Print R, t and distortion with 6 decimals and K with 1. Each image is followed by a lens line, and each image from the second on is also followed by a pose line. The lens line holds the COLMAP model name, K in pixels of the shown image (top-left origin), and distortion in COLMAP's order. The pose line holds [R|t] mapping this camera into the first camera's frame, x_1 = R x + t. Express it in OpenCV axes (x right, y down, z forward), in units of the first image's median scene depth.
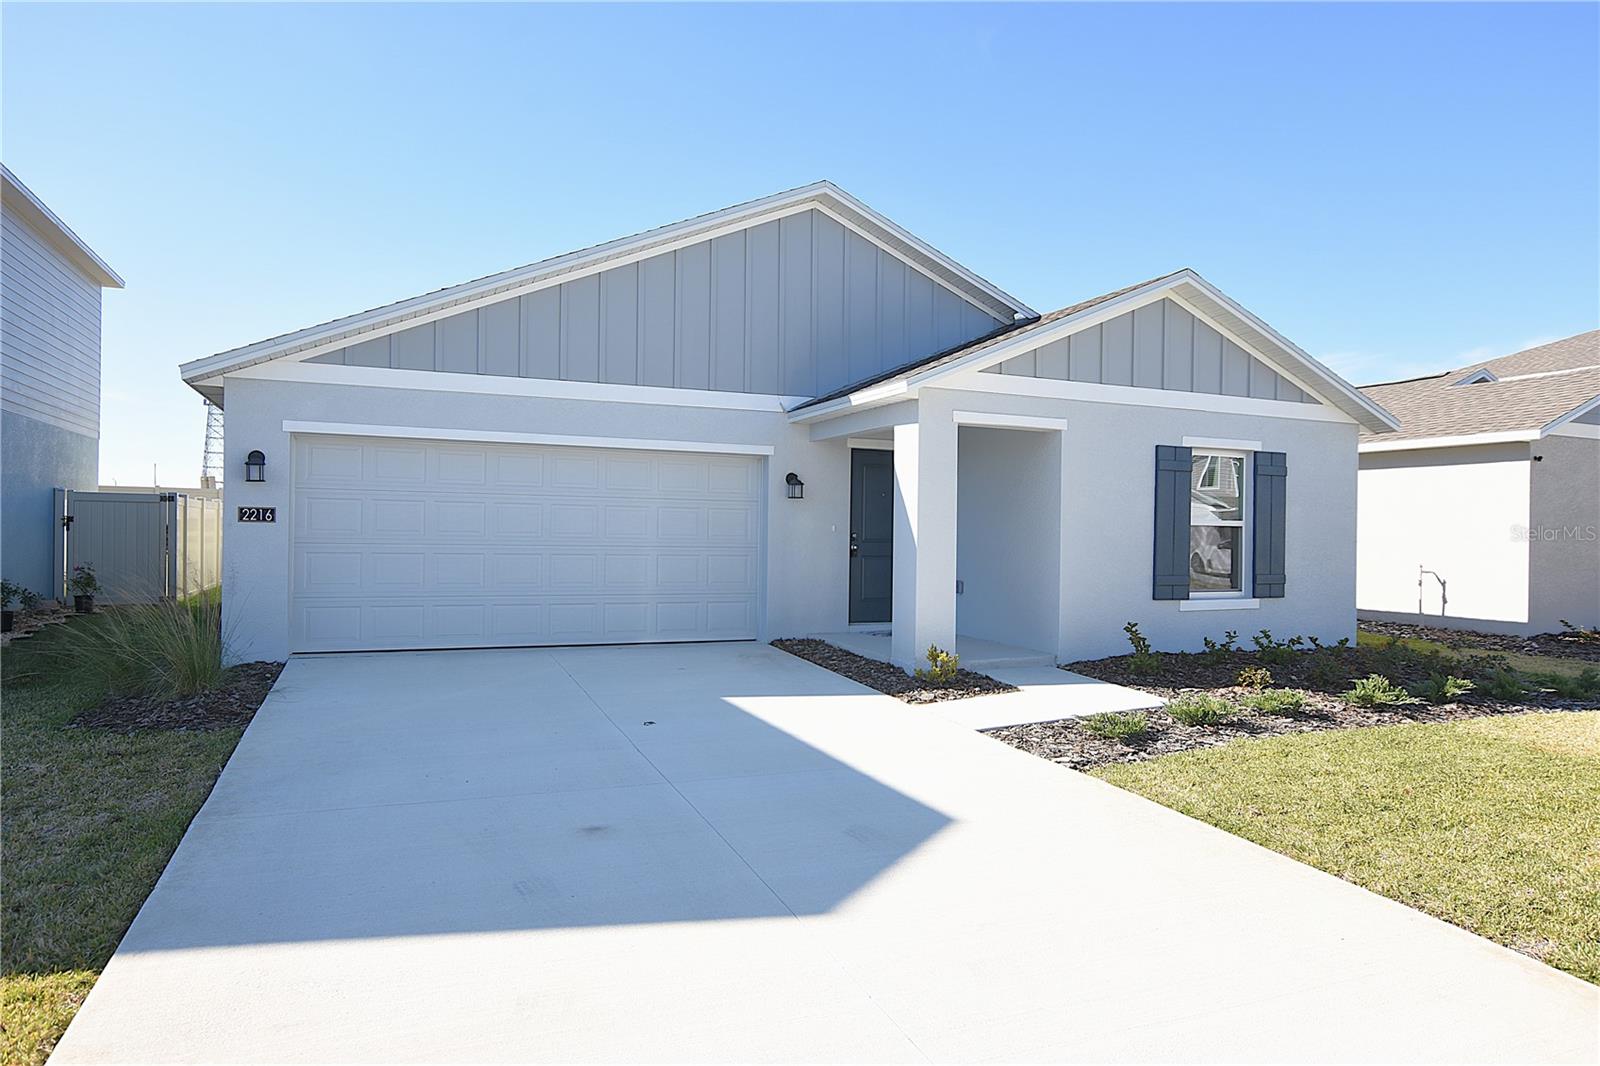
lens RADIAL K [[979.5, 0, 800.0], [0, 979.5, 533.0], [0, 0, 1]] dist [0.003937, 0.000689]
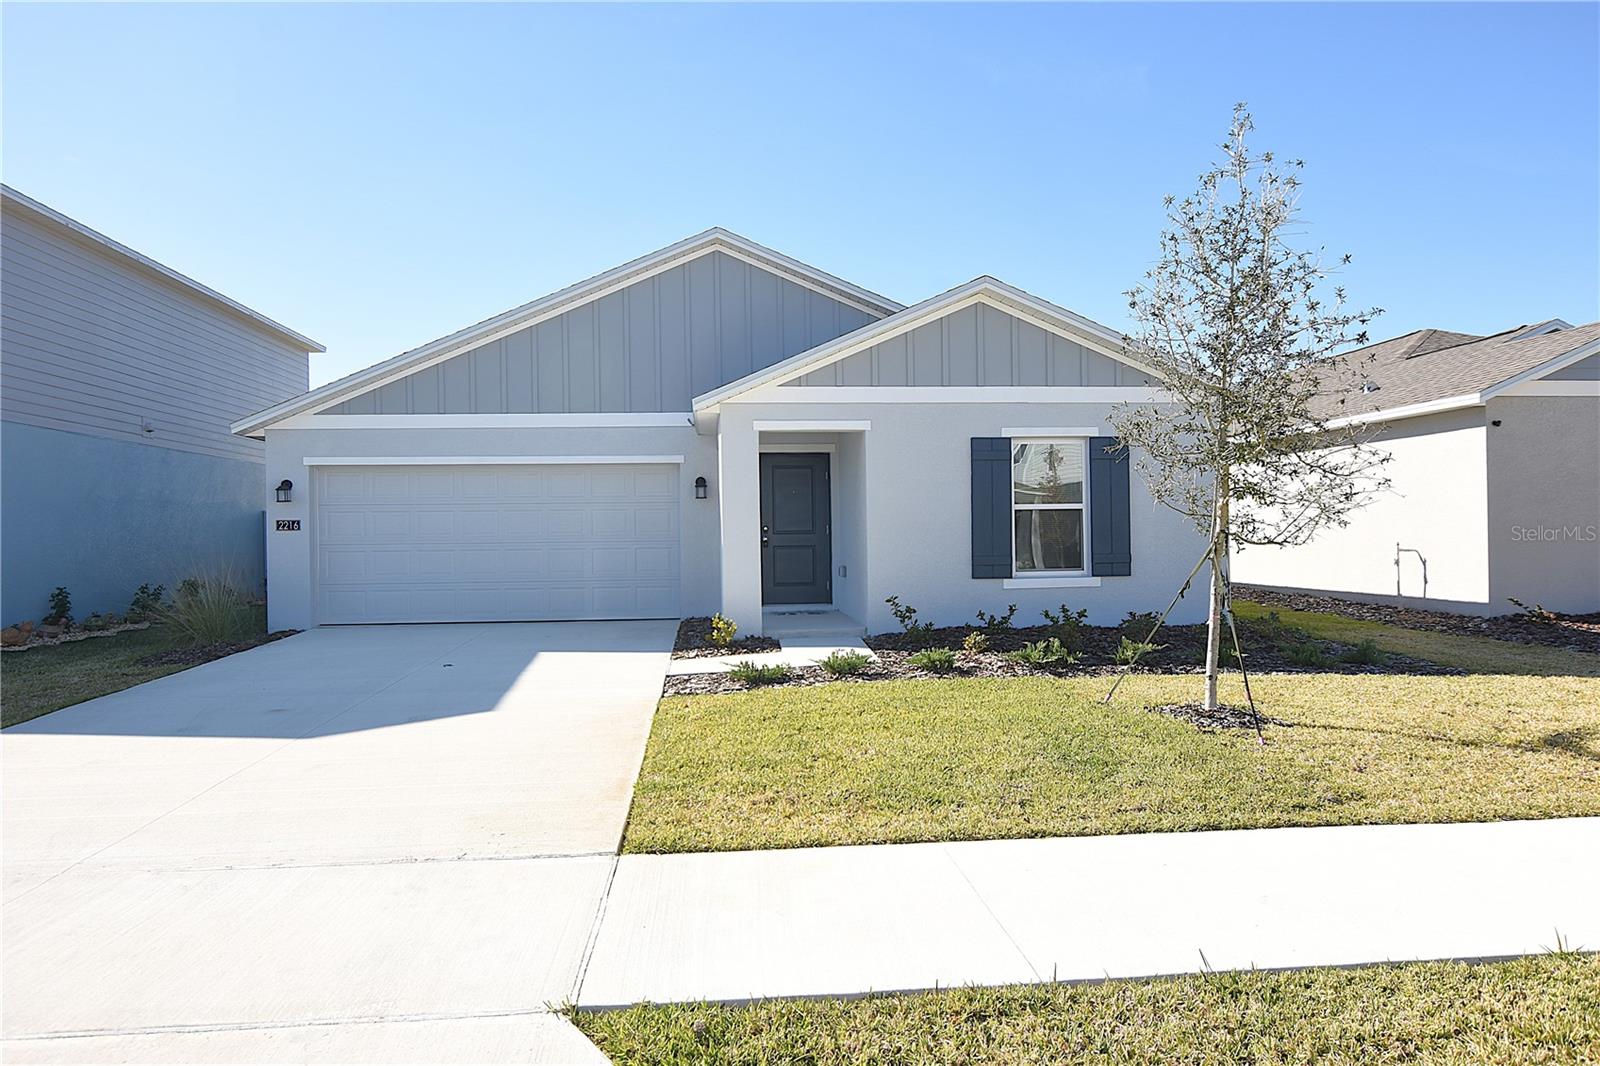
lens RADIAL K [[1045.6, 0, 800.0], [0, 1045.6, 533.0], [0, 0, 1]] dist [0.023772, 0.002366]
pose [[0.947886, -0.027827, -0.317393, 0.525263], [0.026625, 0.999612, -0.008124, 0.020431], [0.317496, -0.000750, 0.948259, -0.165347]]
